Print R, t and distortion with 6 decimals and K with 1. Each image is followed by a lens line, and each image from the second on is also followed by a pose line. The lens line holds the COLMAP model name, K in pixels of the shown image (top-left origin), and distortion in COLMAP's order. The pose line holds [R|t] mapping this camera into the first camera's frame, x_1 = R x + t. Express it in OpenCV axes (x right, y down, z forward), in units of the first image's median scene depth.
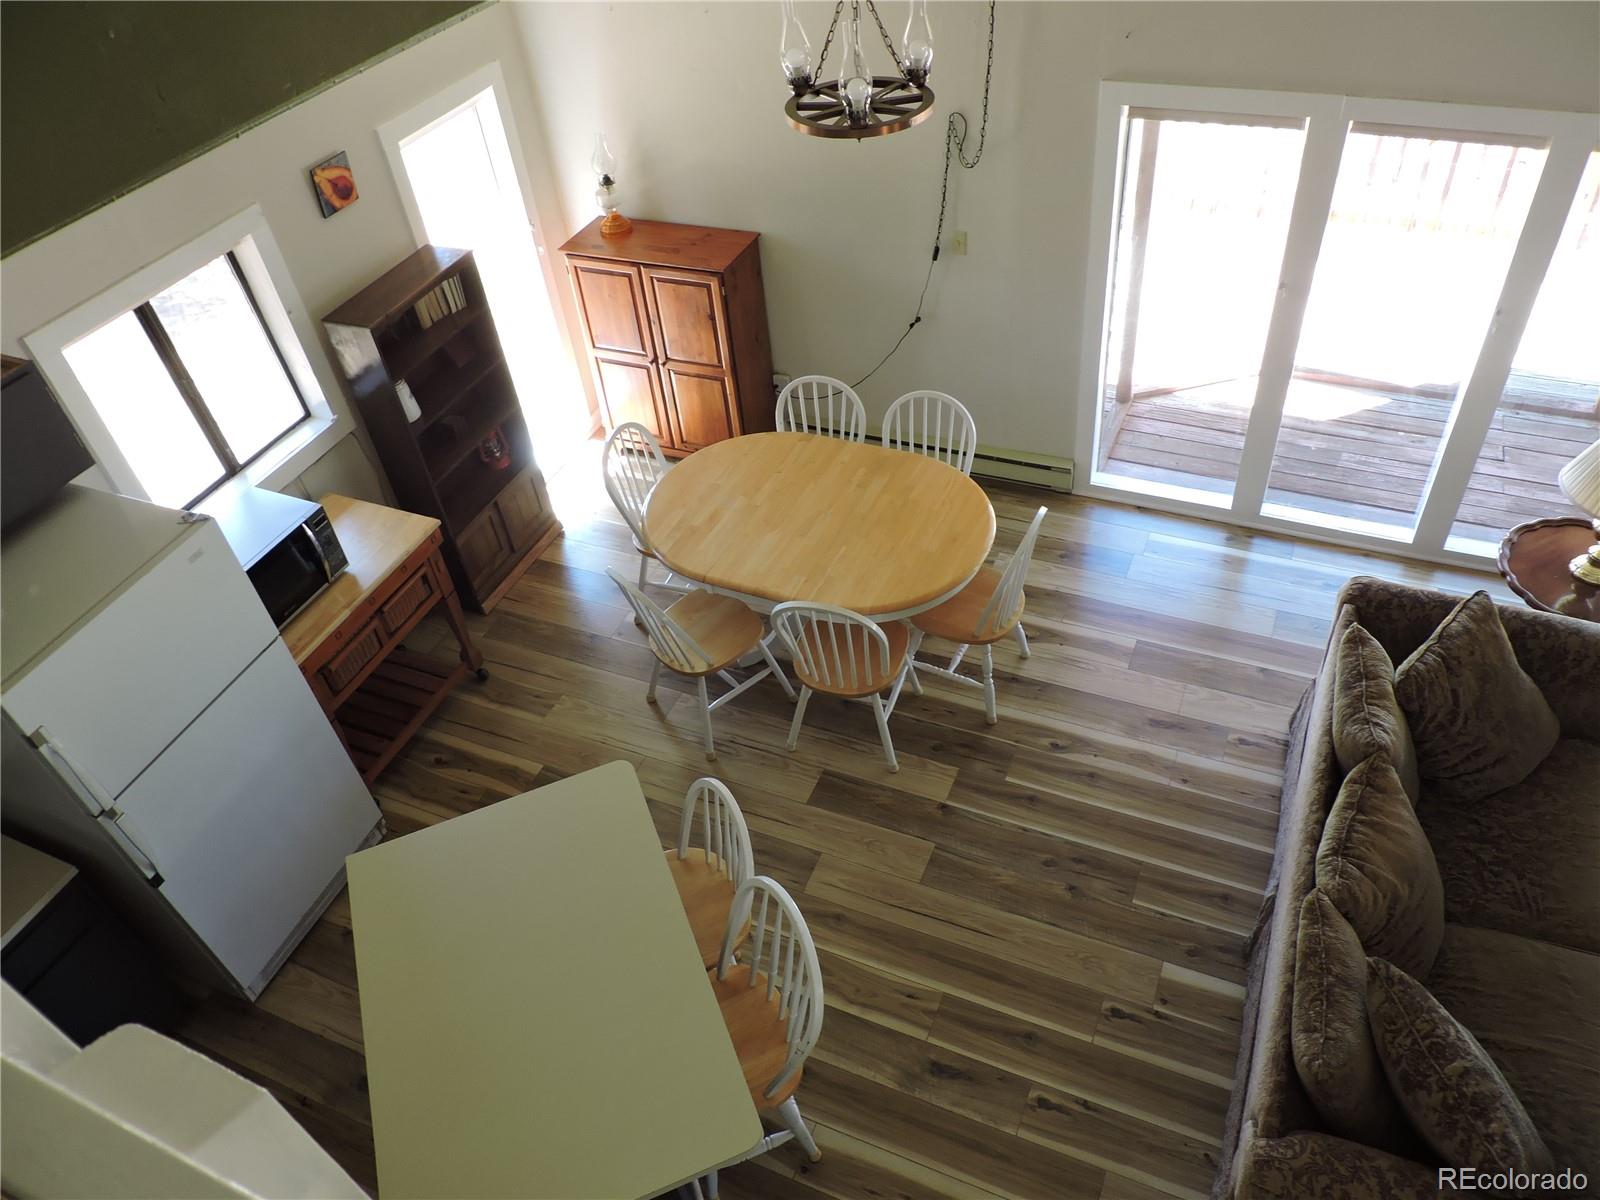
lens RADIAL K [[1122.4, 0, 800.0], [0, 1122.4, 600.0], [0, 0, 1]] dist [-0.030986, 0.001331]
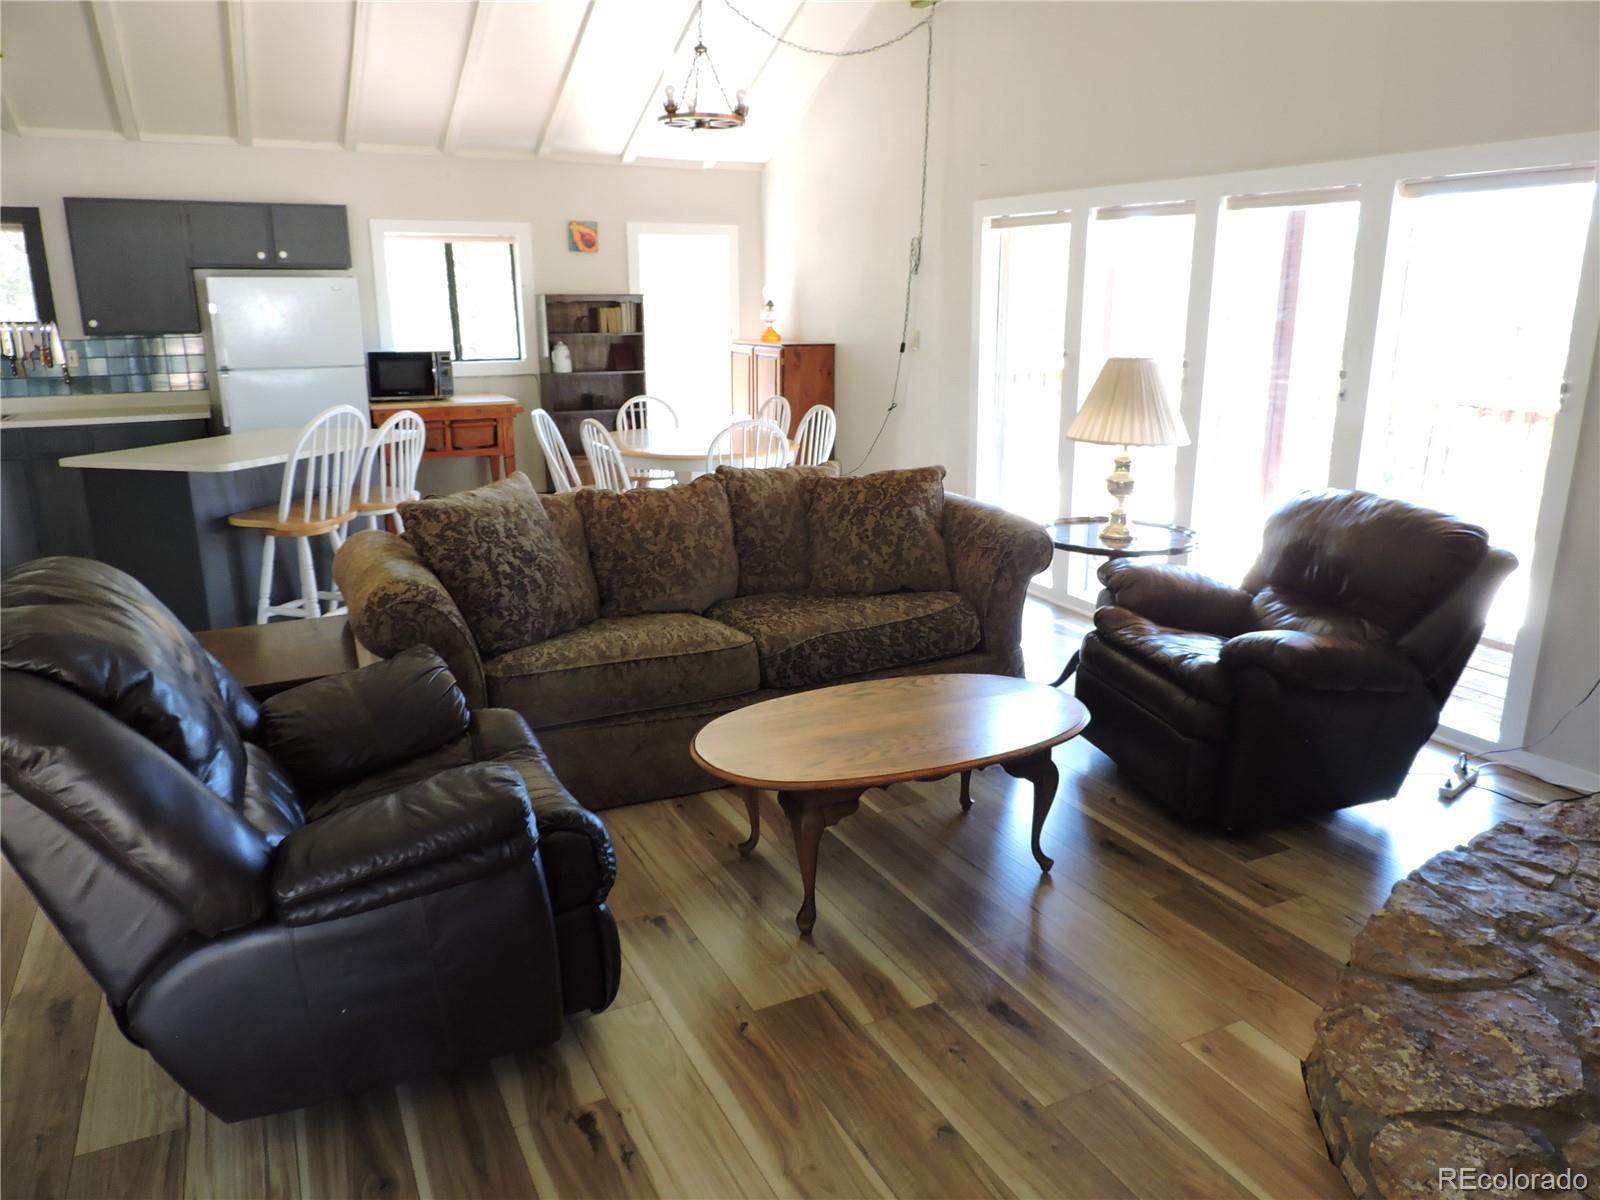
lens RADIAL K [[1139.5, 0, 796.8], [0, 1139.5, 605.5], [0, 0, 1]] dist [-0.025324, 0.012295]
pose [[0.760384, 0.250636, -0.599164, 1.337139], [-0.487025, 0.830372, -0.270719, 0.540859], [0.429677, 0.497658, 0.753468, 0.130387]]
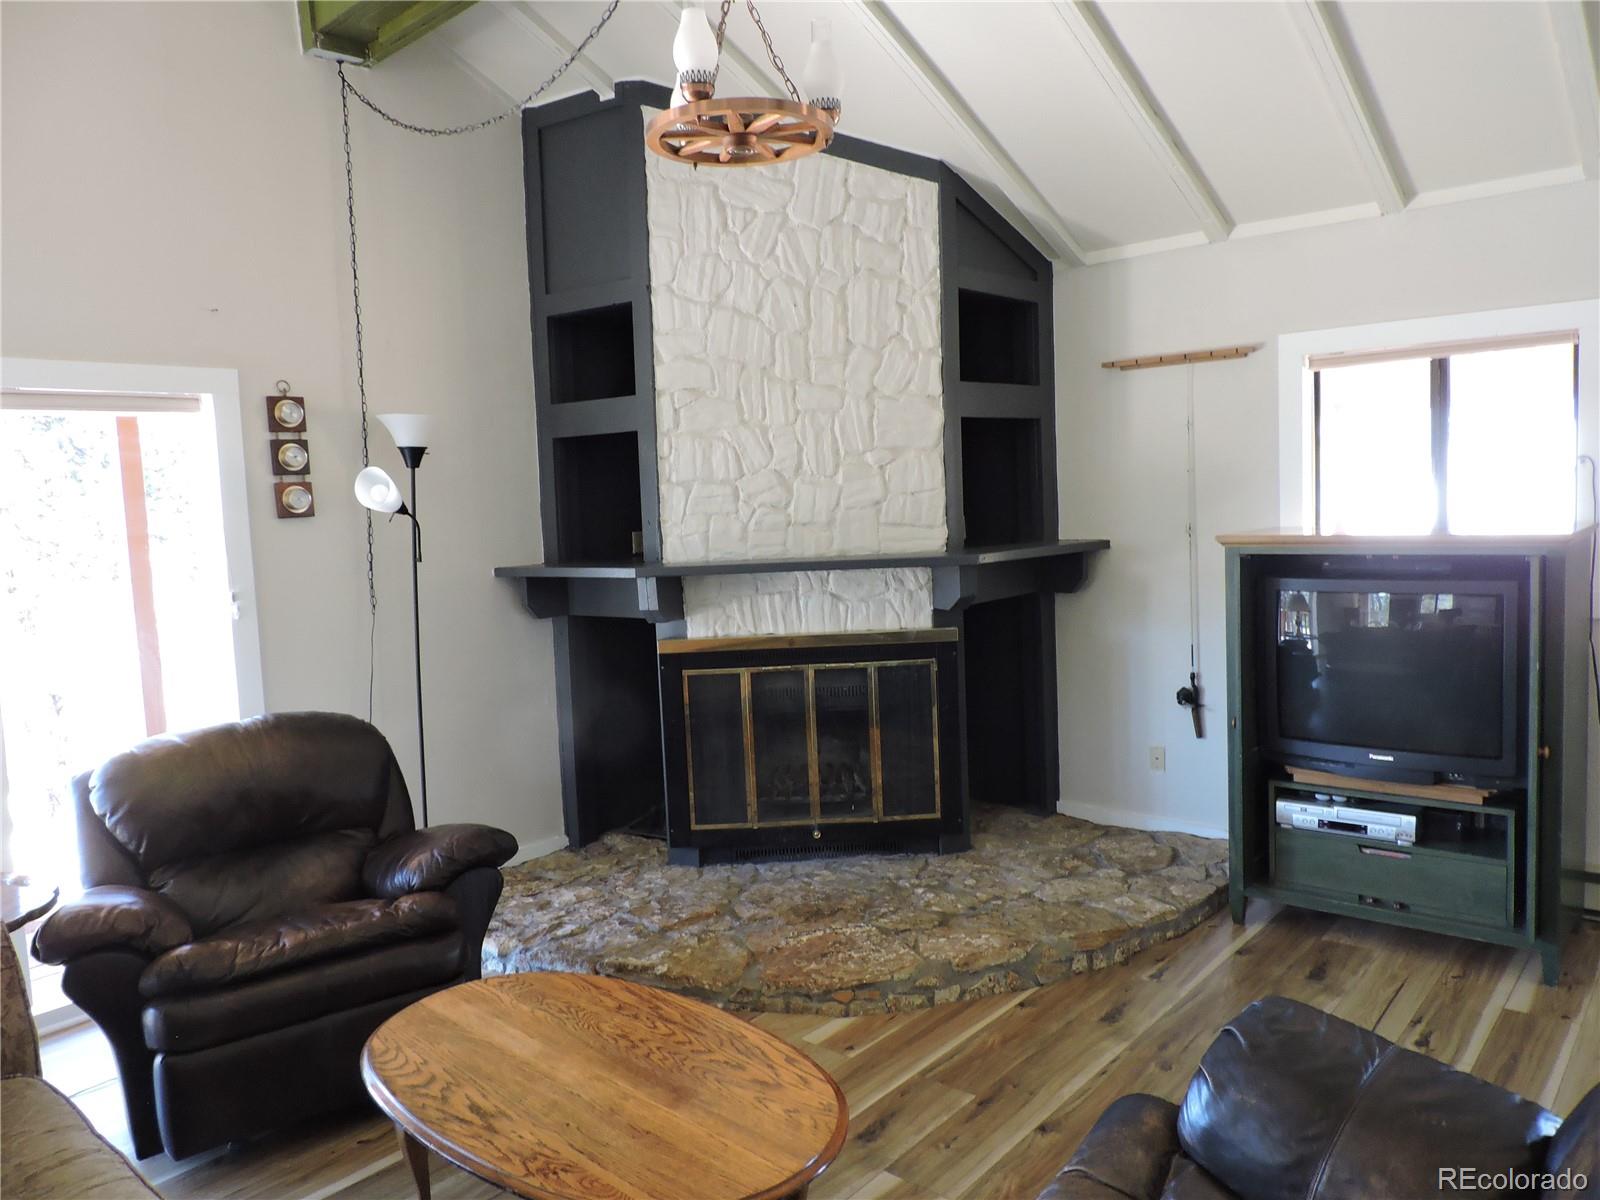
lens RADIAL K [[1139.5, 0, 796.8], [0, 1139.5, 605.5], [0, 0, 1]] dist [-0.025324, 0.012295]
pose [[0.296358, -0.006101, 0.955057, 0.308433], [0.659381, 0.724724, -0.199979, 0.355204], [-0.690933, 0.689012, 0.218801, 0.479851]]
